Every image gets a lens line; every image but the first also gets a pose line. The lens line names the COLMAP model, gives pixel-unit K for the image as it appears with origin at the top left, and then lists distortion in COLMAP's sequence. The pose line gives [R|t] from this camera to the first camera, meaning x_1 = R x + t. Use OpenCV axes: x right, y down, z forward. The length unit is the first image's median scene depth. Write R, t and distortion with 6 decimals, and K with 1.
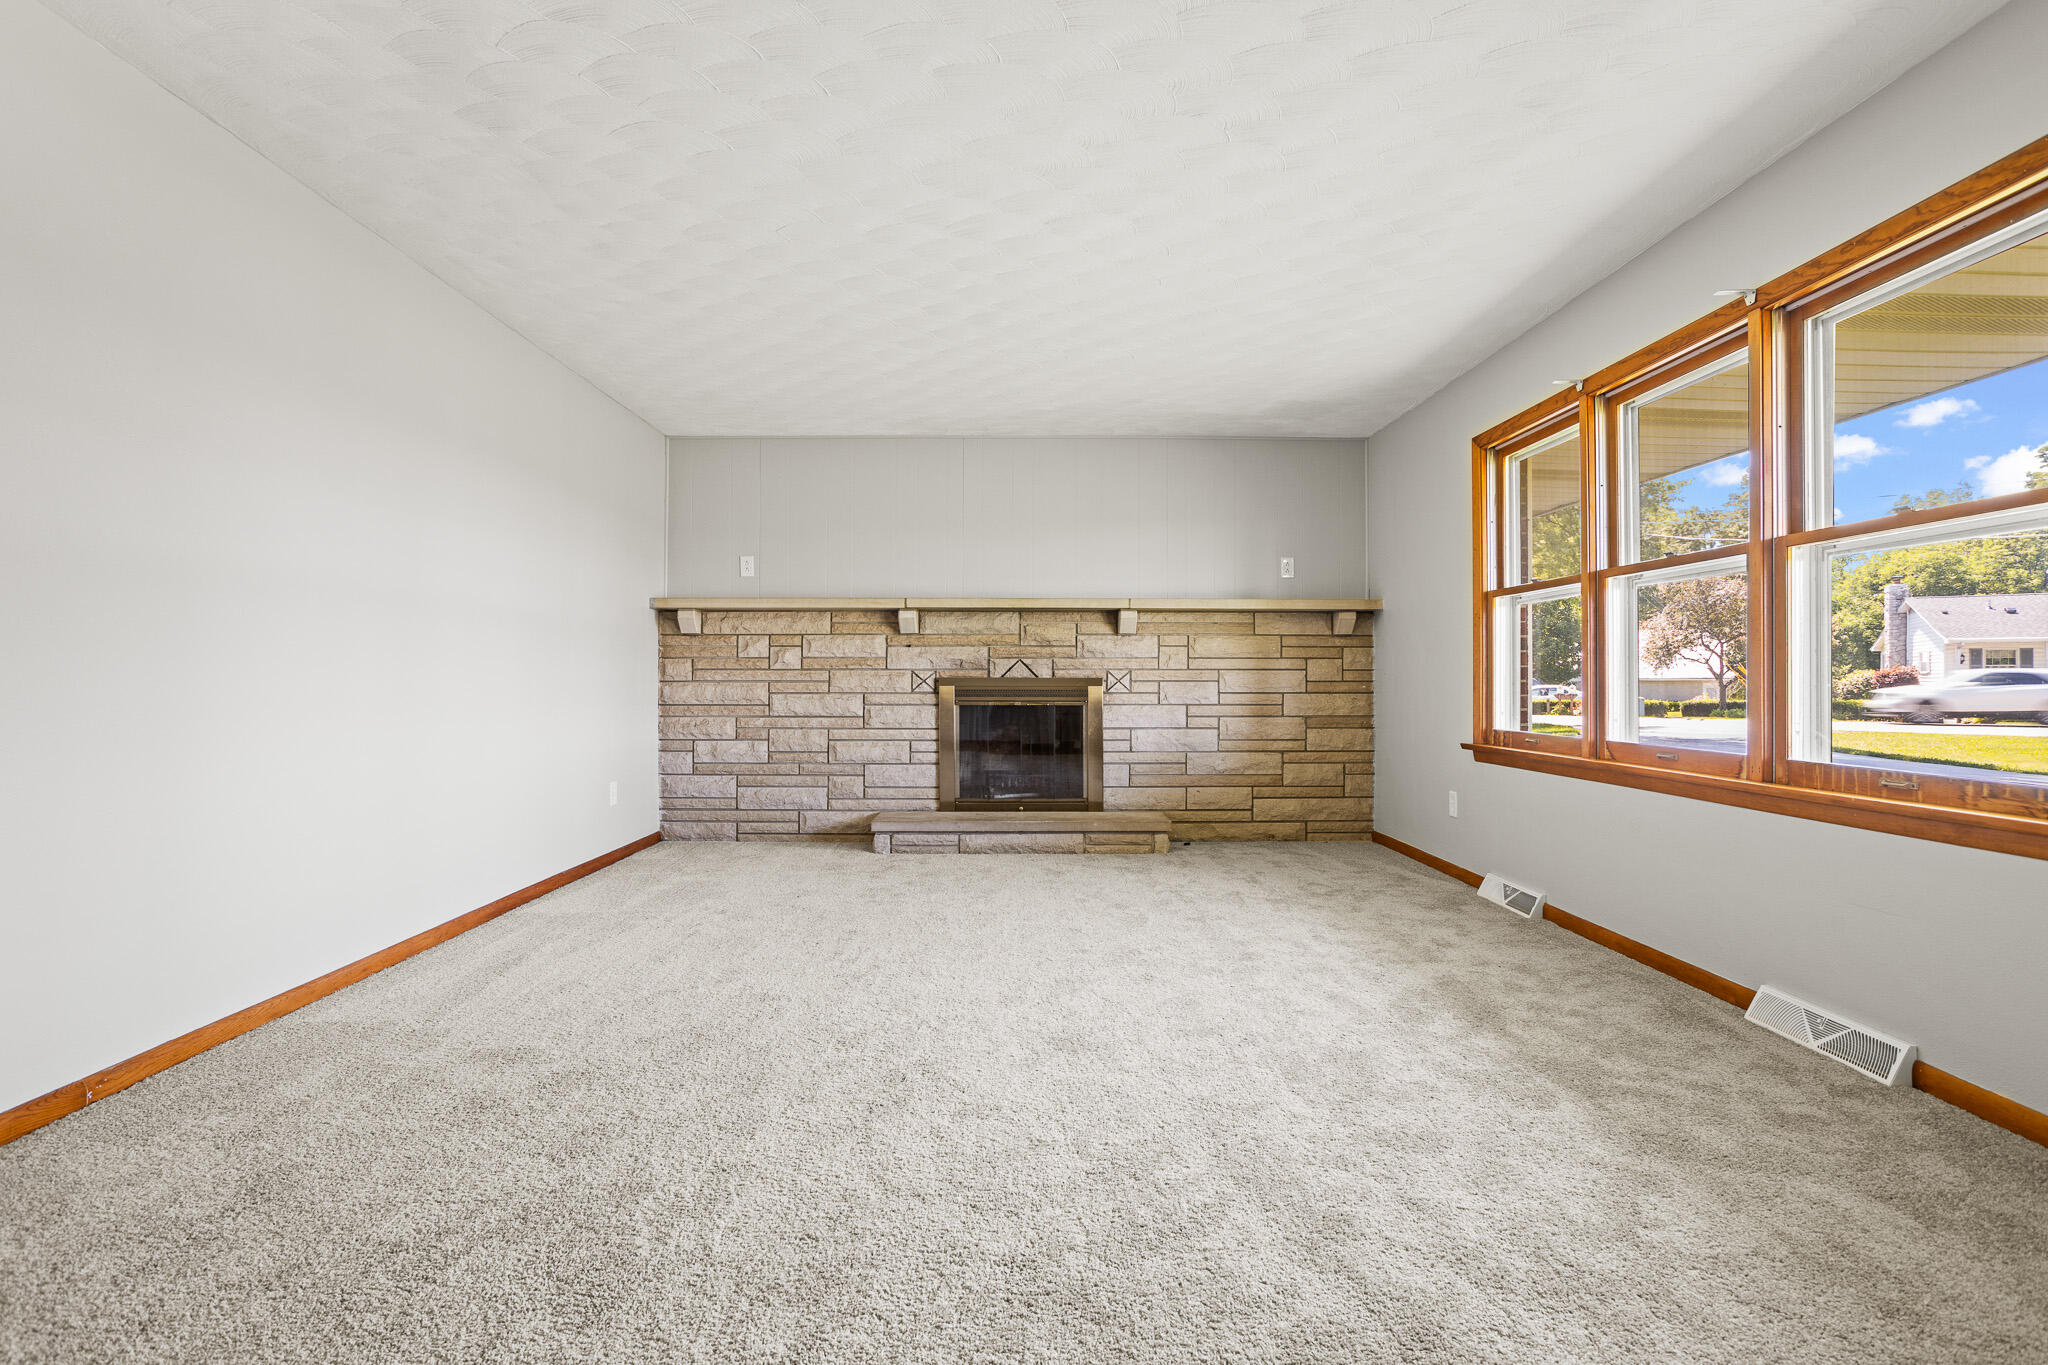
lens RADIAL K [[991.1, 0, 1032.6], [0, 991.1, 669.7], [0, 0, 1]] dist [-0.033672, 0.016396]
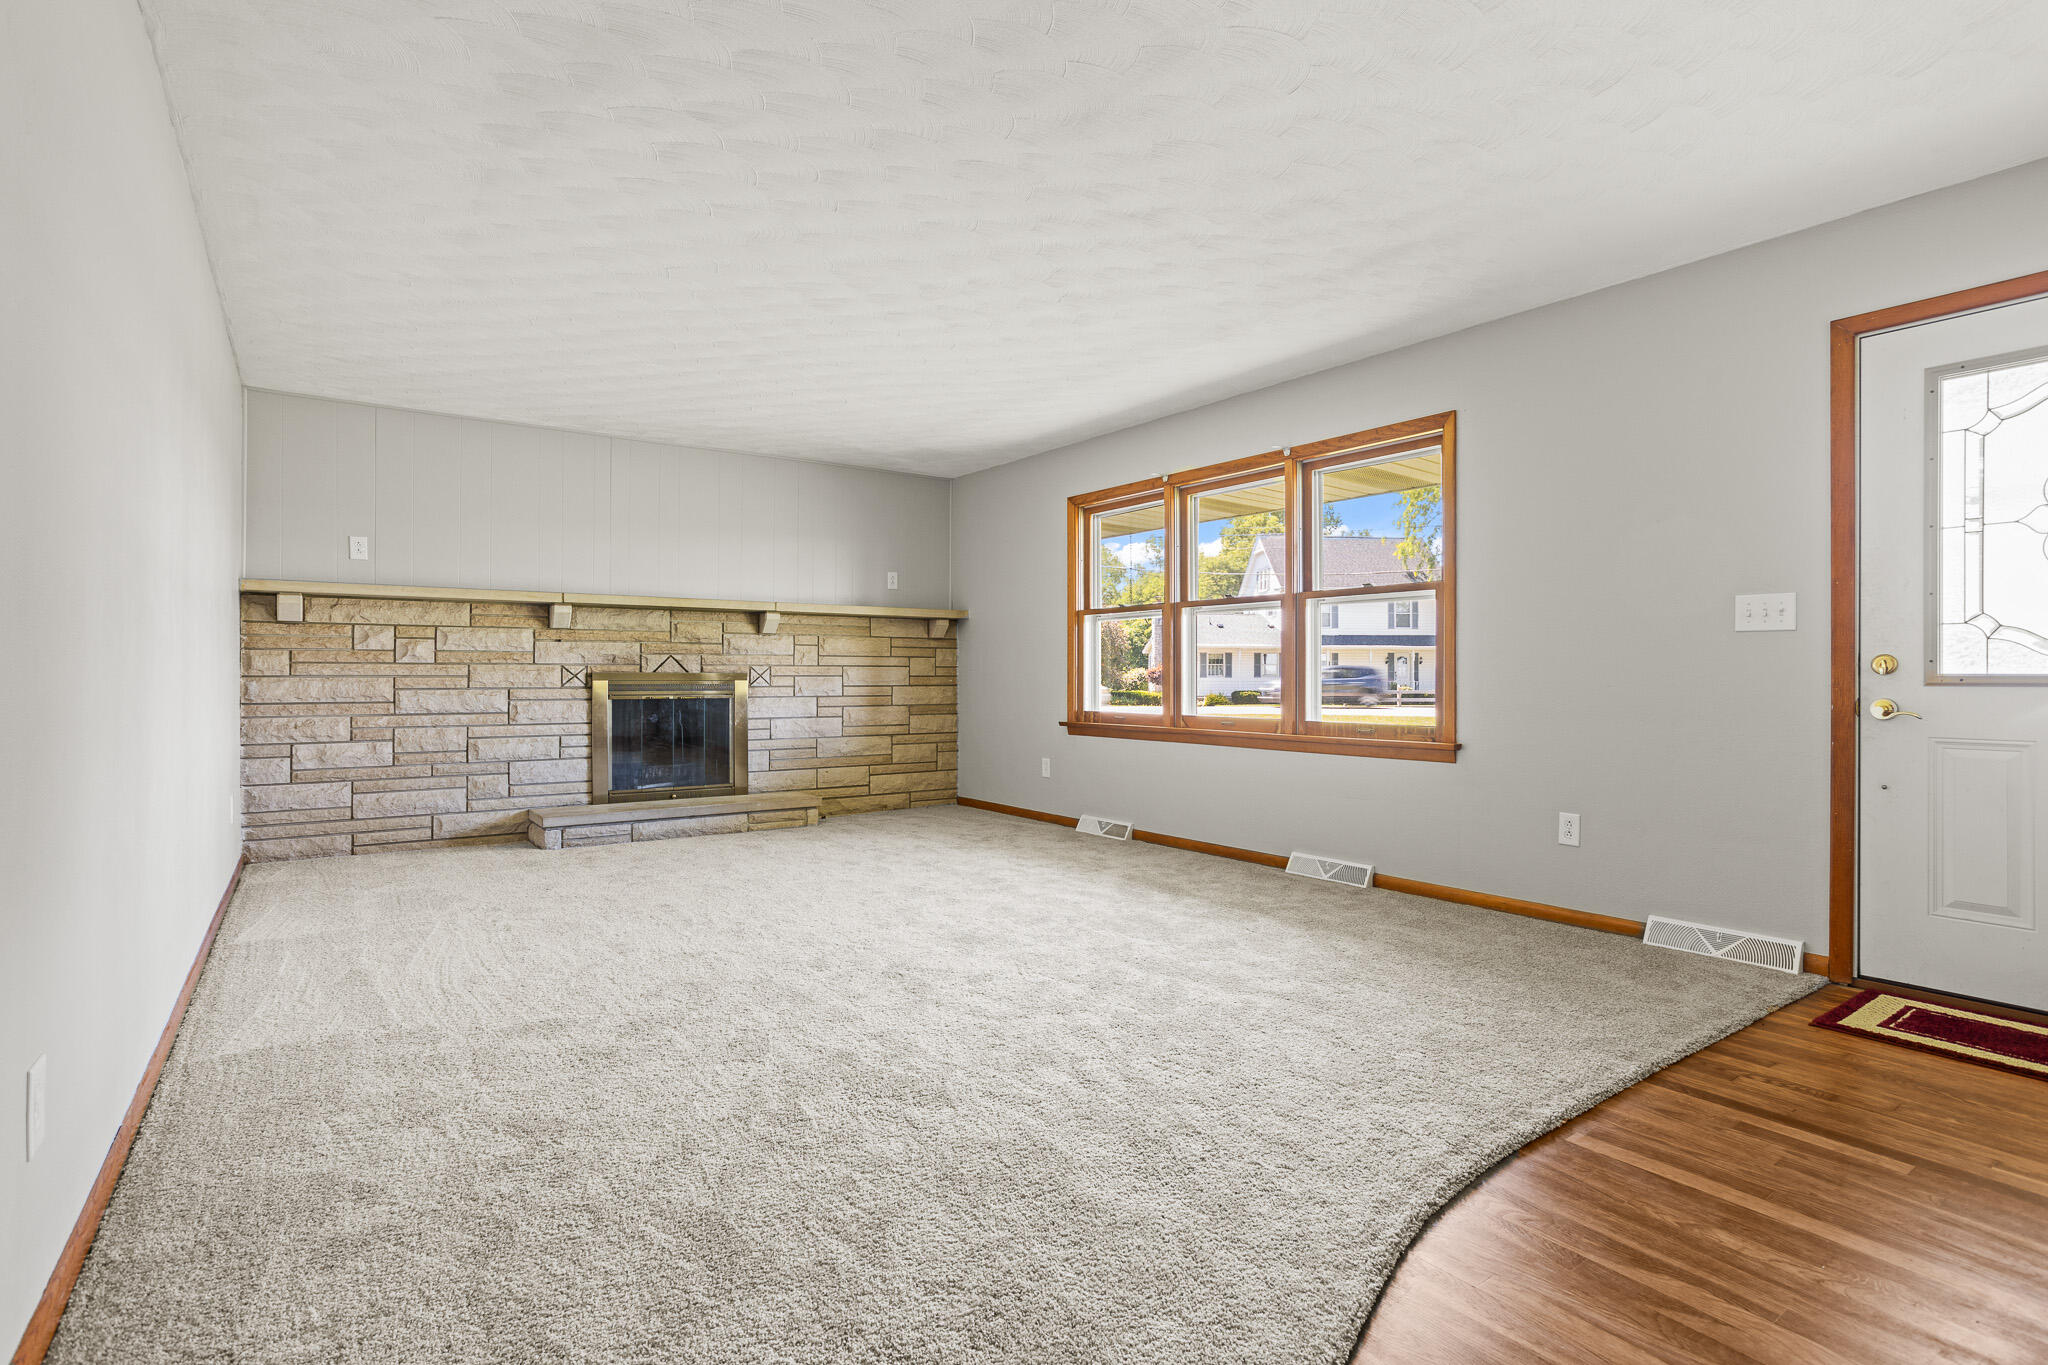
lens RADIAL K [[991.1, 0, 1035.7], [0, 991.1, 670.6], [0, 0, 1]] dist [-0.033672, 0.016396]
pose [[0.815376, 0.002997, 0.578925, -0.382648], [-0.006420, 0.999972, 0.003866, -0.000998], [-0.578897, -0.006869, 0.815372, -0.096855]]
